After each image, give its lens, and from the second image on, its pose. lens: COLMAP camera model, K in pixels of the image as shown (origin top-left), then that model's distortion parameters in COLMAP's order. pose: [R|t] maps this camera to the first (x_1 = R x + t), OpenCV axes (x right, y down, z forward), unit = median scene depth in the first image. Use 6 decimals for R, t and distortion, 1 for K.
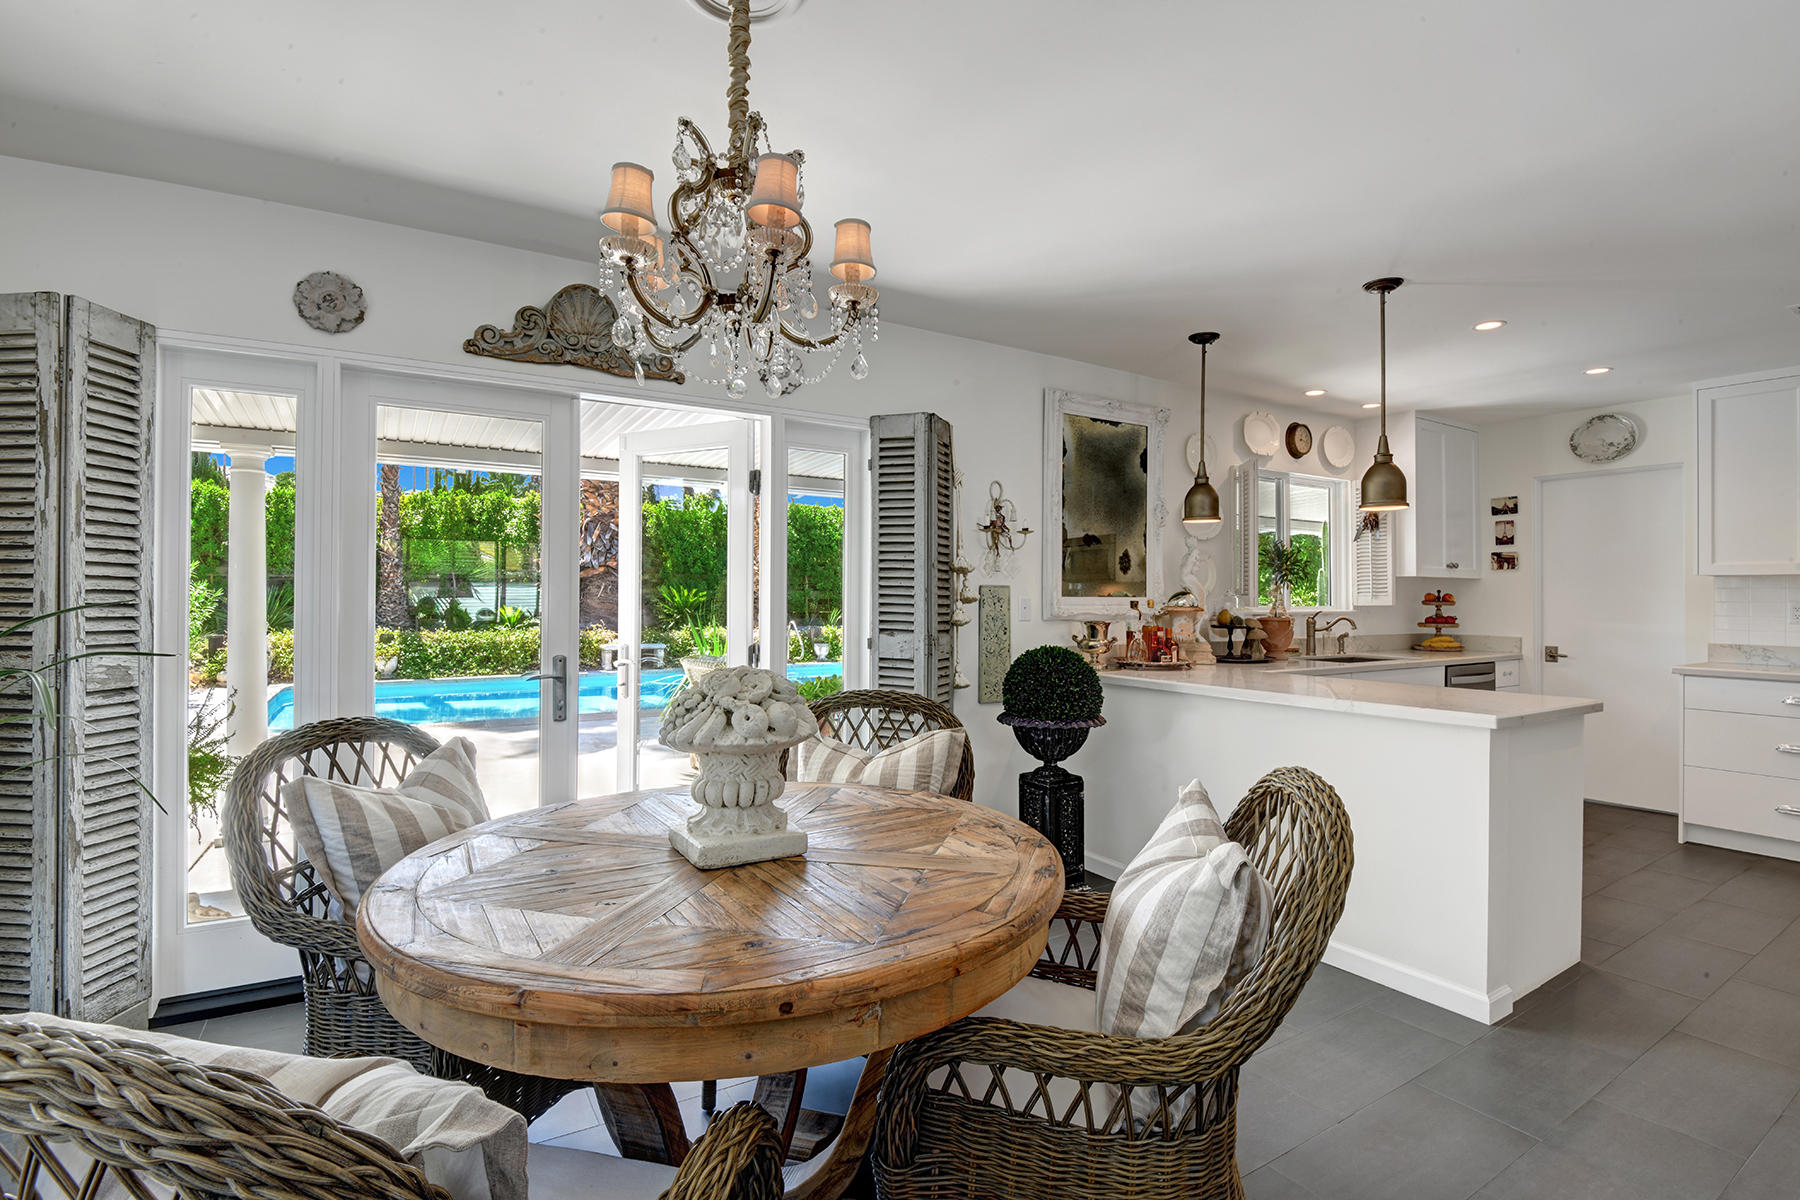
lens RADIAL K [[827.5, 0, 903.9], [0, 827.5, 602.6], [0, 0, 1]] dist [-0.037900, -0.005978]
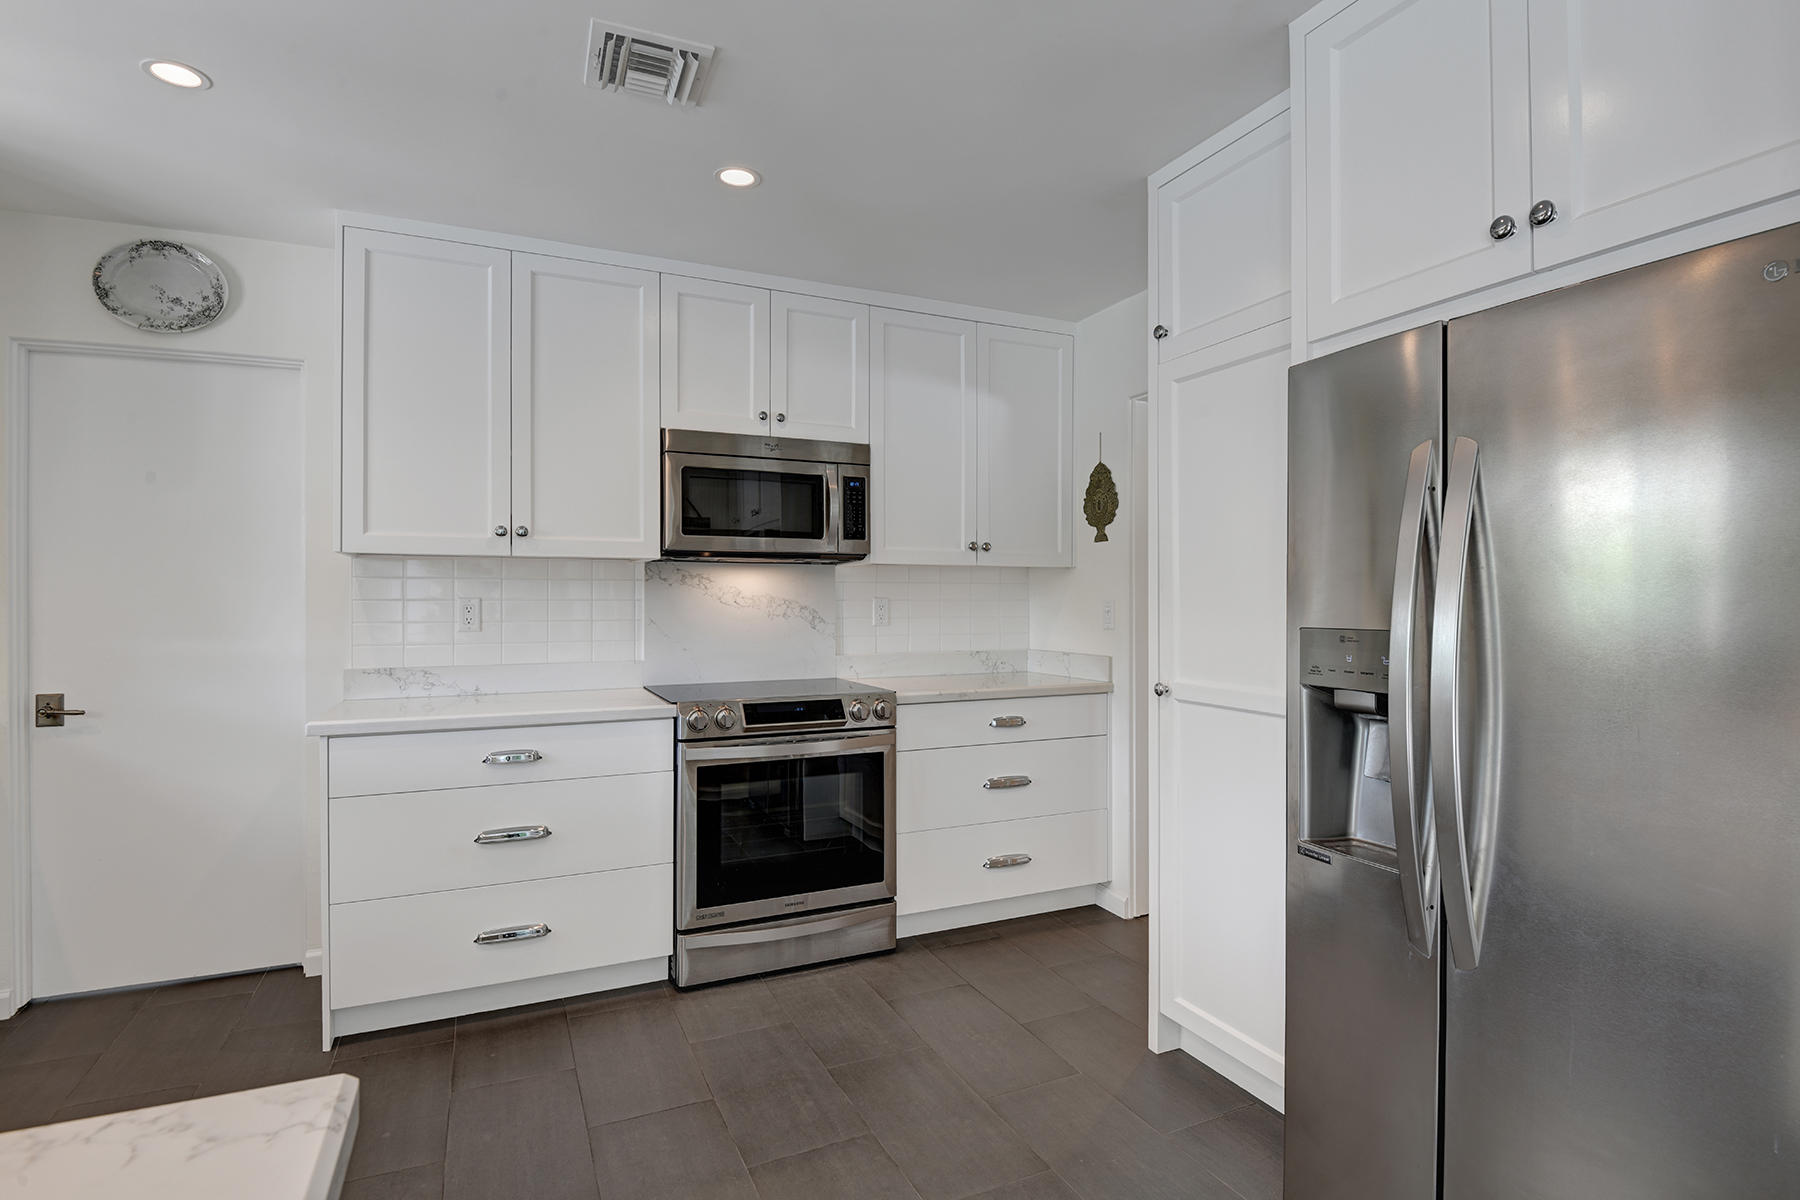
lens RADIAL K [[876.3, 0, 912.1], [0, 876.3, 591.2], [0, 0, 1]] dist [-0.019580, -0.010699]
pose [[0.101420, 0.008355, 0.994809, 0.387777], [0.008991, 0.999916, -0.009314, 0.002589], [-0.994803, 0.009889, 0.101337, 0.476408]]
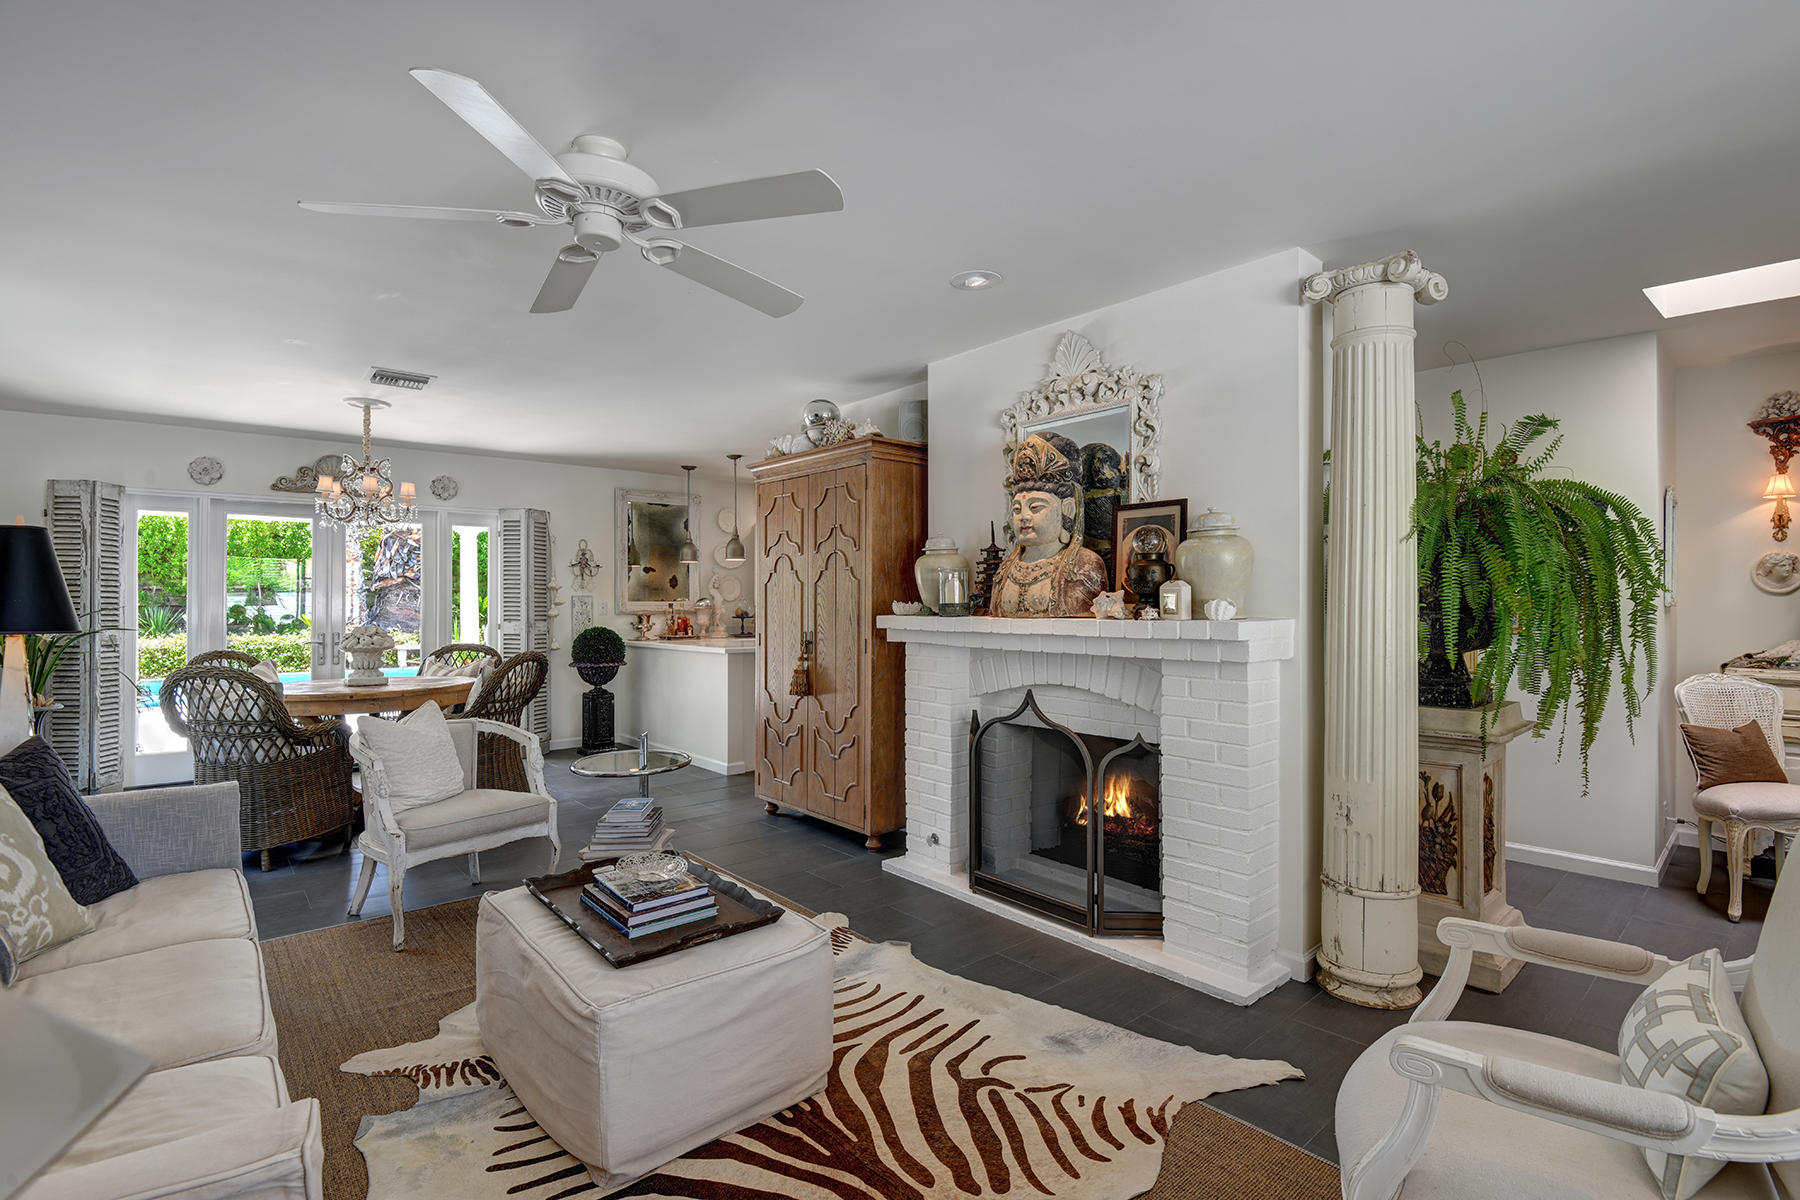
lens RADIAL K [[827.5, 0, 901.7], [0, 827.5, 596.6], [0, 0, 1]] dist [-0.037900, -0.005978]
pose [[0.984938, -0.007914, 0.172726, 0.399042], [0.009875, 0.999896, -0.010501, 0.006032], [-0.172625, 0.012049, 0.984914, -0.756115]]
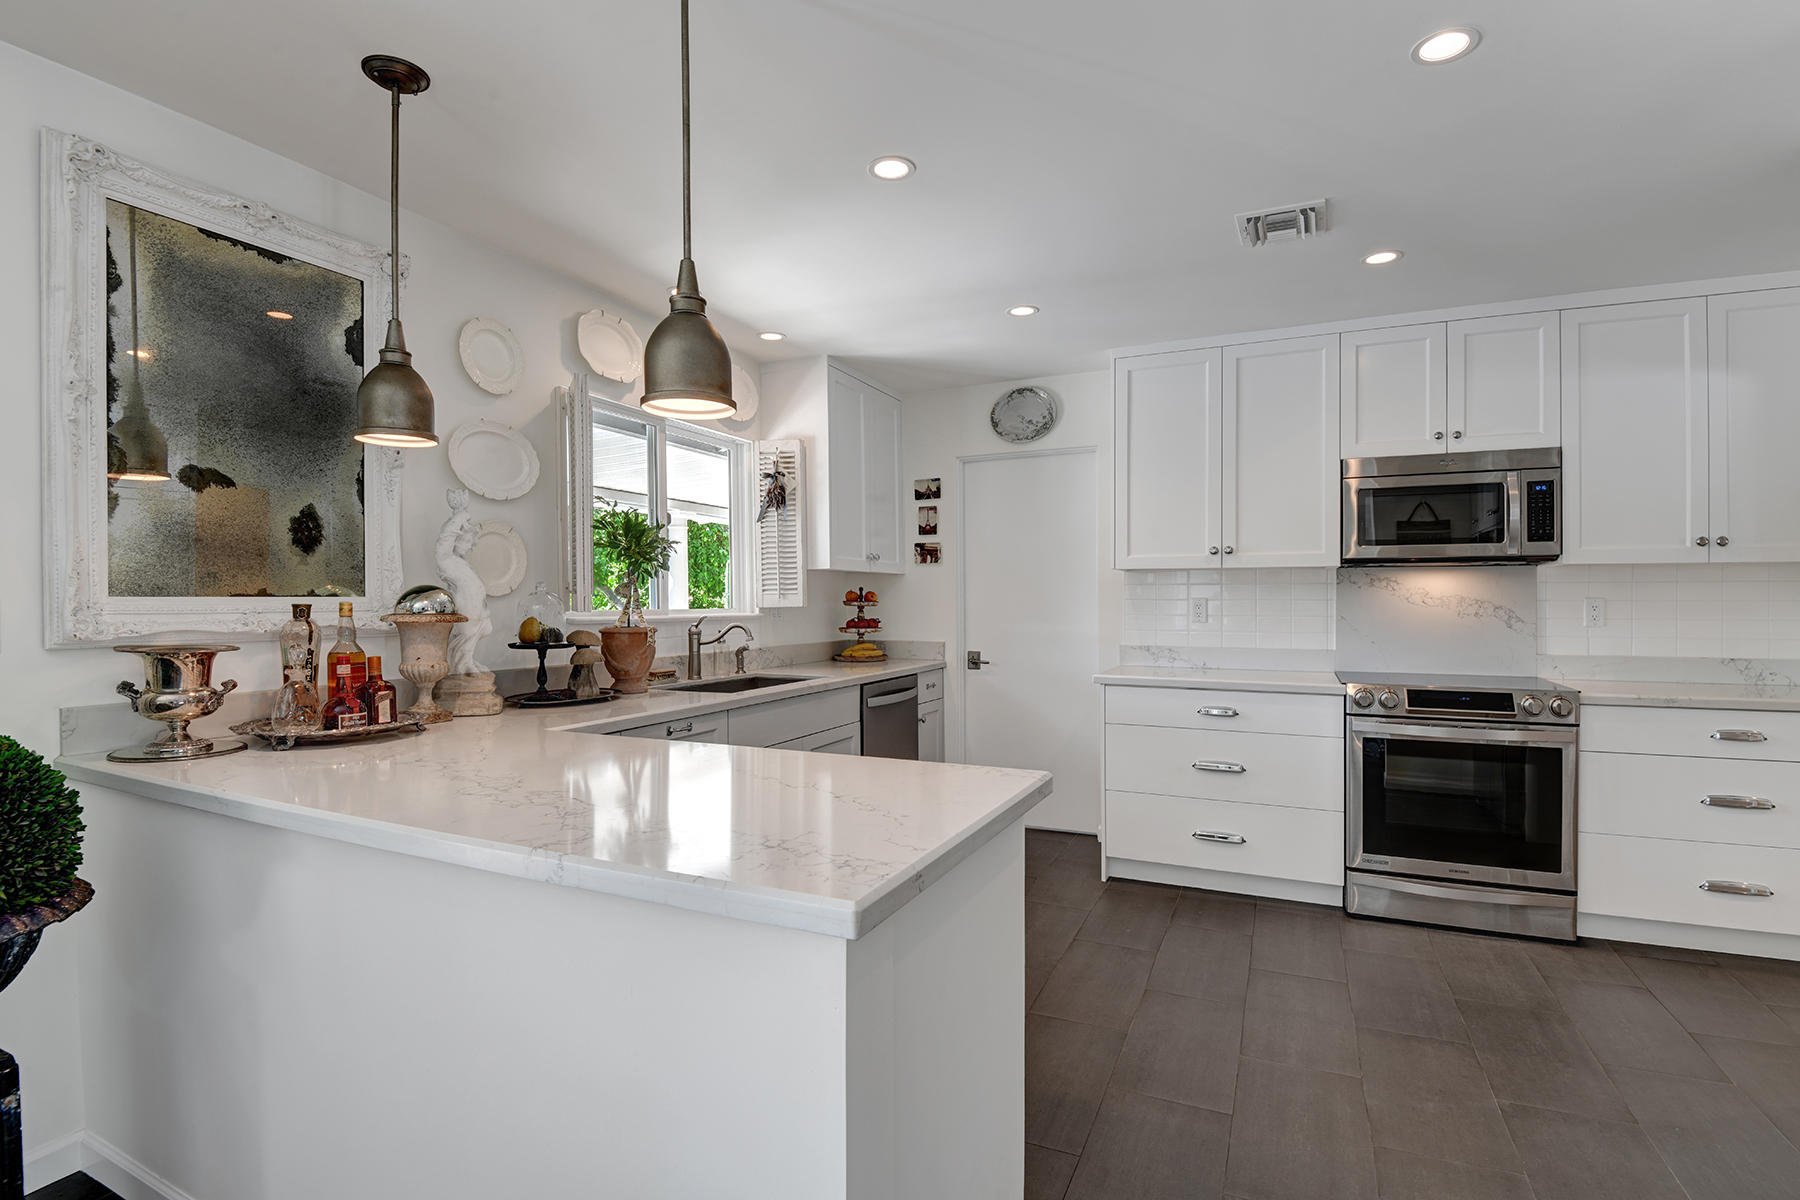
lens RADIAL K [[827.5, 0, 904.5], [0, 827.5, 623.3], [0, 0, 1]] dist [-0.037900, -0.005978]
pose [[0.828230, -0.021497, 0.559976, 0.263020], [0.008419, 0.999628, 0.025923, -0.000186], [-0.560325, -0.016756, 0.828103, 0.328078]]
